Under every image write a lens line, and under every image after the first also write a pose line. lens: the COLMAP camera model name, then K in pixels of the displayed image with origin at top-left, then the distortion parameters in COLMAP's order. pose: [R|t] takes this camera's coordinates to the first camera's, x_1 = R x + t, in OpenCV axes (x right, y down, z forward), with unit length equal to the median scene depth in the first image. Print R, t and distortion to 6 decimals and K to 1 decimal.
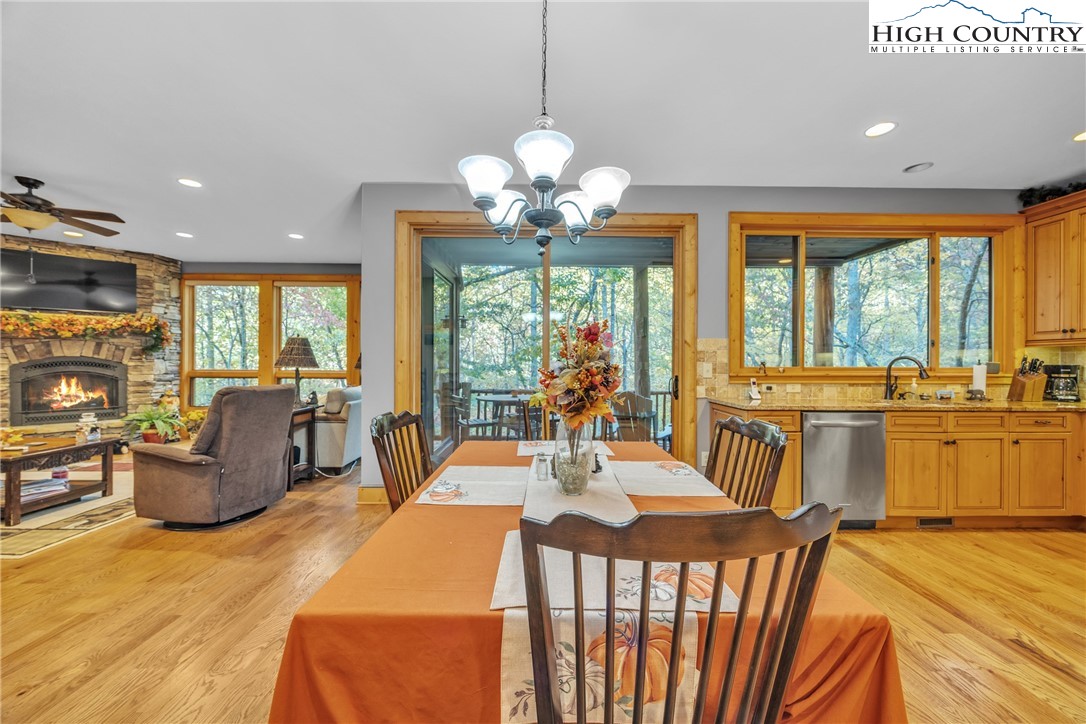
lens RADIAL K [[433.9, 0, 540.8], [0, 433.9, 362.0], [0, 0, 1]] dist [0.013525, -0.000432]
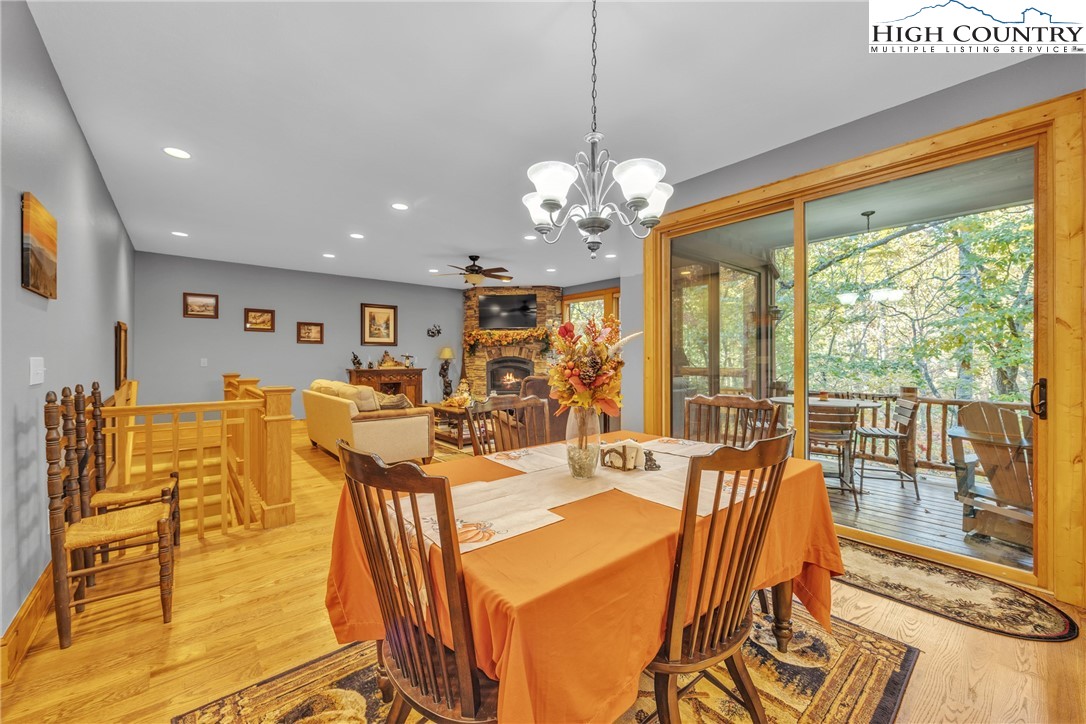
lens RADIAL K [[433.9, 0, 539.8], [0, 433.9, 358.2], [0, 0, 1]] dist [0.013525, -0.000432]
pose [[0.643317, -0.009619, -0.765540, 0.227513], [0.008114, 0.999951, -0.005745, 0.003785], [0.765557, -0.002516, 0.643363, 0.057799]]
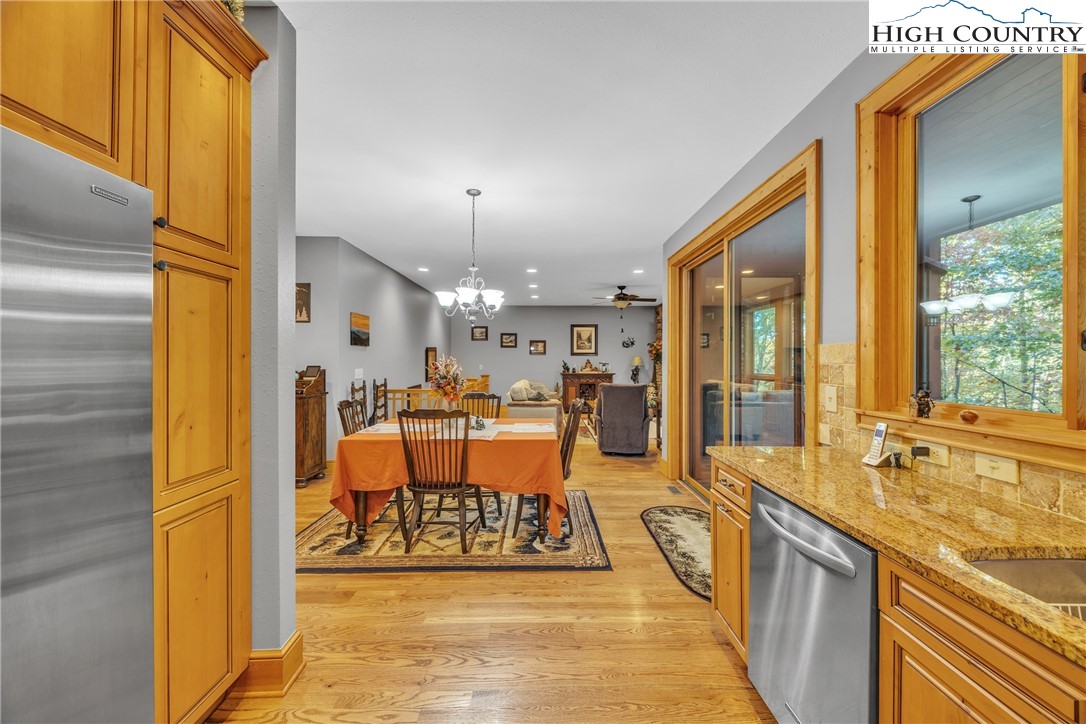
lens RADIAL K [[433.9, 0, 543.7], [0, 433.9, 366.1], [0, 0, 1]] dist [0.013525, -0.000432]
pose [[-0.030508, 0.009157, -0.999493, 0.705787], [-0.002508, 0.999954, 0.009238, -0.020756], [0.999531, 0.002788, -0.030484, 0.458613]]
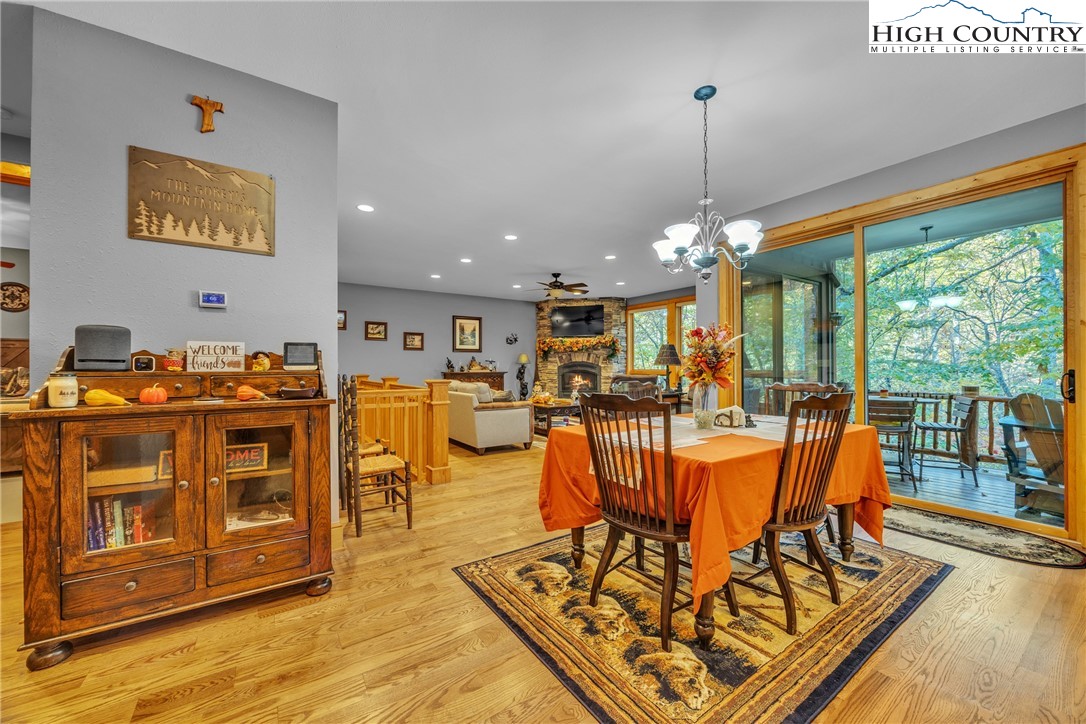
lens RADIAL K [[433.9, 0, 535.2], [0, 433.9, 364.2], [0, 0, 1]] dist [0.013525, -0.000432]
pose [[0.559757, -0.016277, -0.828497, 0.297548], [0.008838, 0.999867, -0.013672, 0.020995], [0.828610, 0.000331, 0.559827, -0.134935]]
